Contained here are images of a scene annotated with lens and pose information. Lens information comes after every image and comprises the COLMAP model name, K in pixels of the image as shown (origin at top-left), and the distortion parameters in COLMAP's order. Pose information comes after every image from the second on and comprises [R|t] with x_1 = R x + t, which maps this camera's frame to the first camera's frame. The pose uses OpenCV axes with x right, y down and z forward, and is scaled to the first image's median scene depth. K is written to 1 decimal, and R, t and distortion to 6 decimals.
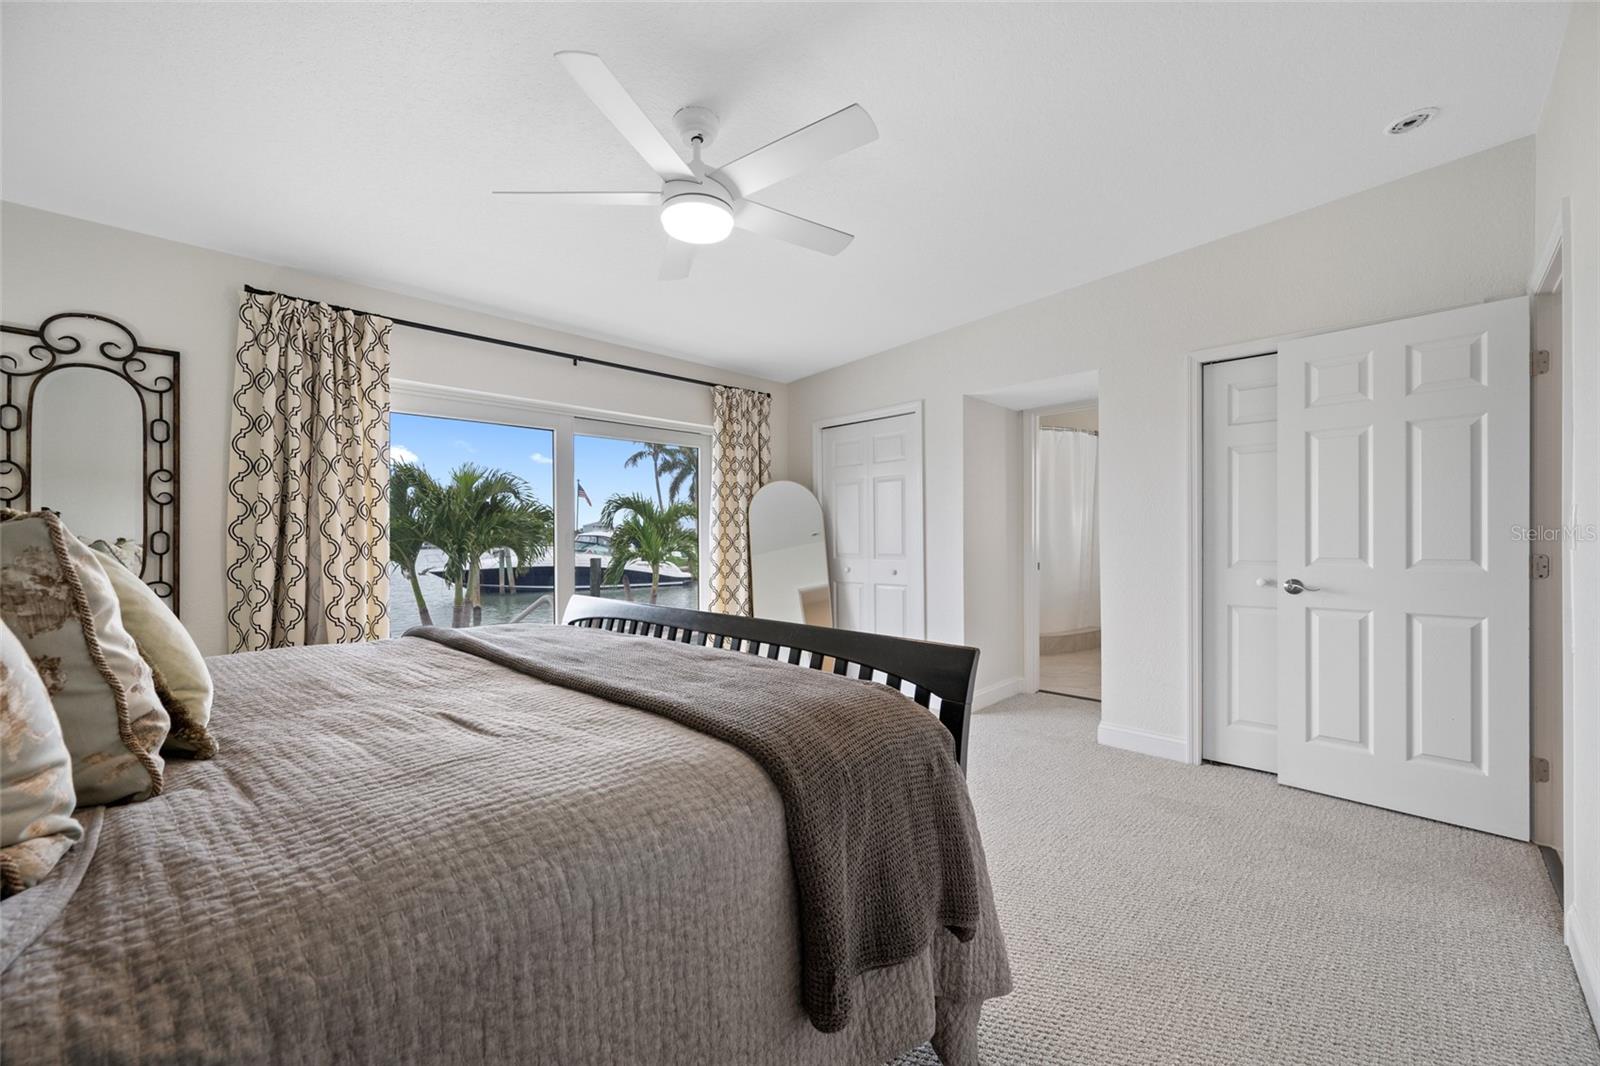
lens RADIAL K [[630.7, 0, 806.5], [0, 630.7, 537.1], [0, 0, 1]] dist [-0.002270, 0.001049]
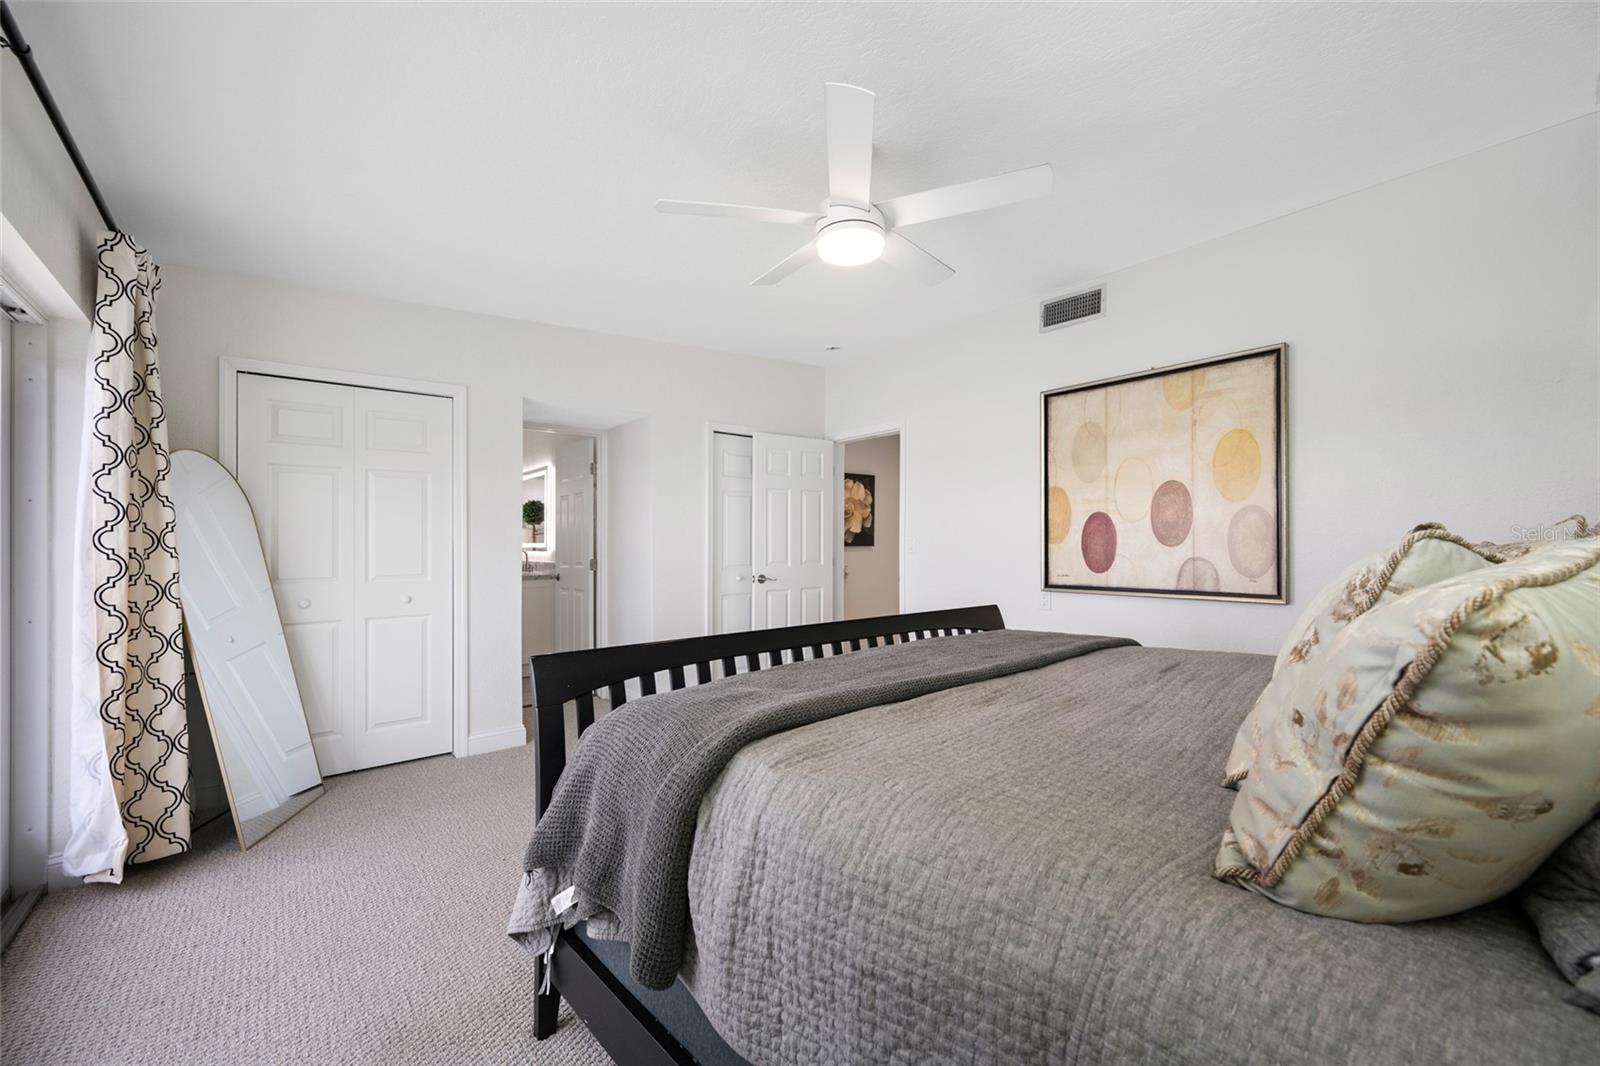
lens RADIAL K [[630.7, 0, 802.1], [0, 630.7, 537.6], [0, 0, 1]] dist [-0.002270, 0.001049]
pose [[0.084511, 0.018948, 0.996242, -0.912520], [0.007828, 0.999776, -0.019679, 0.001941], [-0.996392, 0.009462, 0.084344, 0.747326]]
